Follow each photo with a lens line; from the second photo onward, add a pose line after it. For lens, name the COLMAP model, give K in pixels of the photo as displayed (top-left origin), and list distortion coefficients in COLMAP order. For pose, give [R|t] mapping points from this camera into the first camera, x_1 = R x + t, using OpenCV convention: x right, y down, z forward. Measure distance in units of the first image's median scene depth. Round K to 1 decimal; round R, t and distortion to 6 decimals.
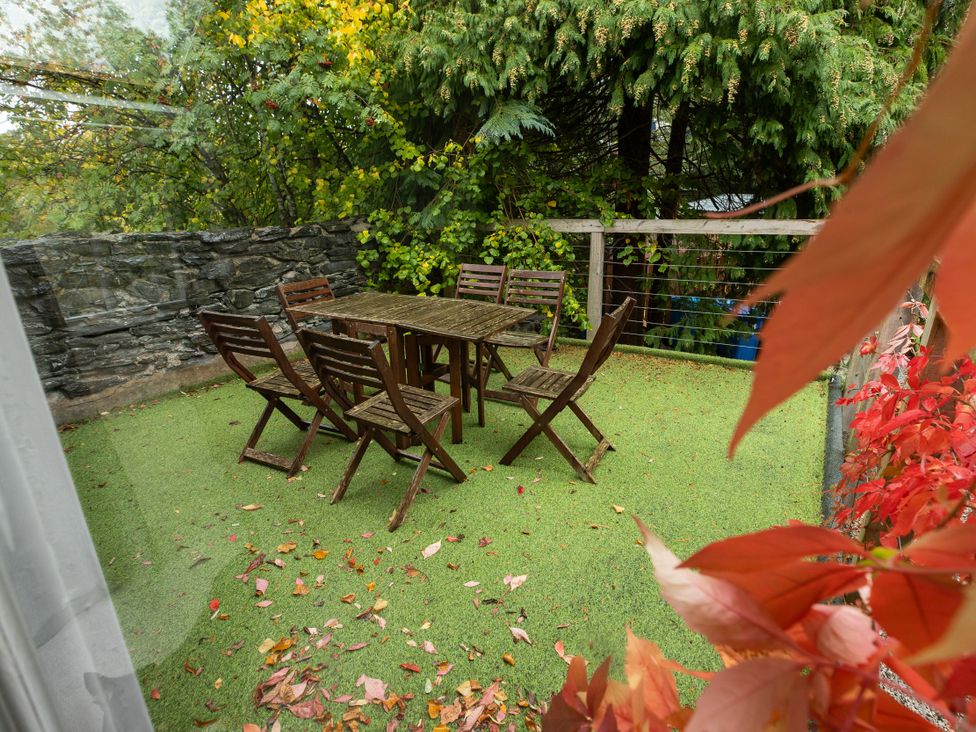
lens RADIAL K [[505.9, 0, 487.0], [0, 505.9, 363.1], [0, 0, 1]] dist [-0.004245, 0.000718]
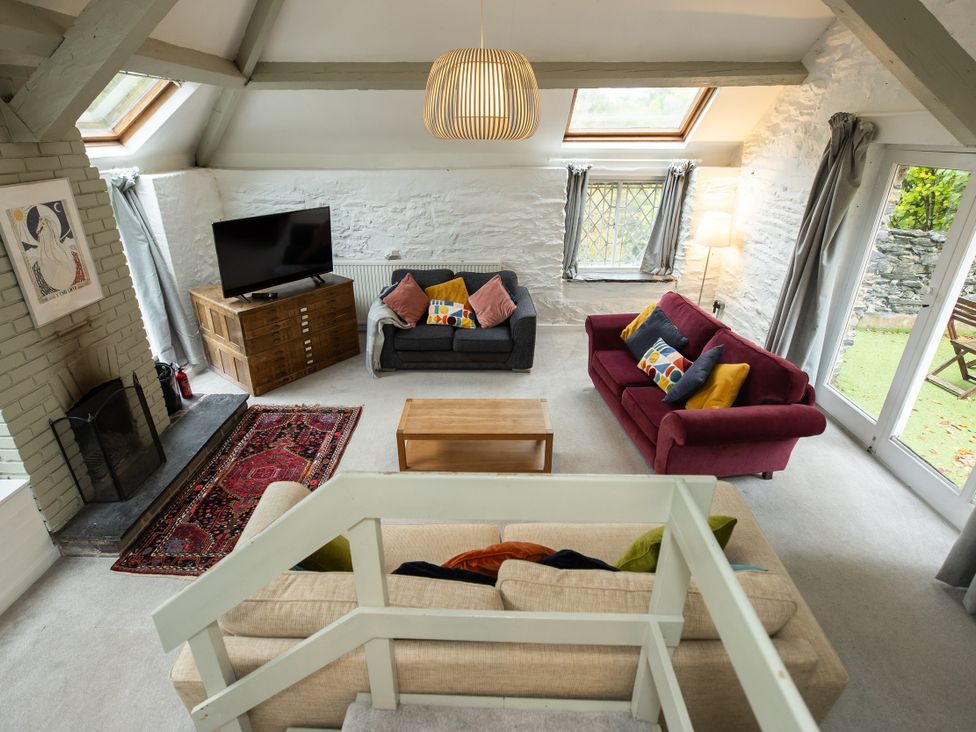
lens RADIAL K [[505.9, 0, 486.6], [0, 505.9, 364.8], [0, 0, 1]] dist [-0.004245, 0.000718]
pose [[0.522760, 0.386748, -0.759703, 0.023316], [-0.295874, 0.918084, 0.263782, 0.095434], [0.799488, 0.086882, 0.594366, -0.907997]]
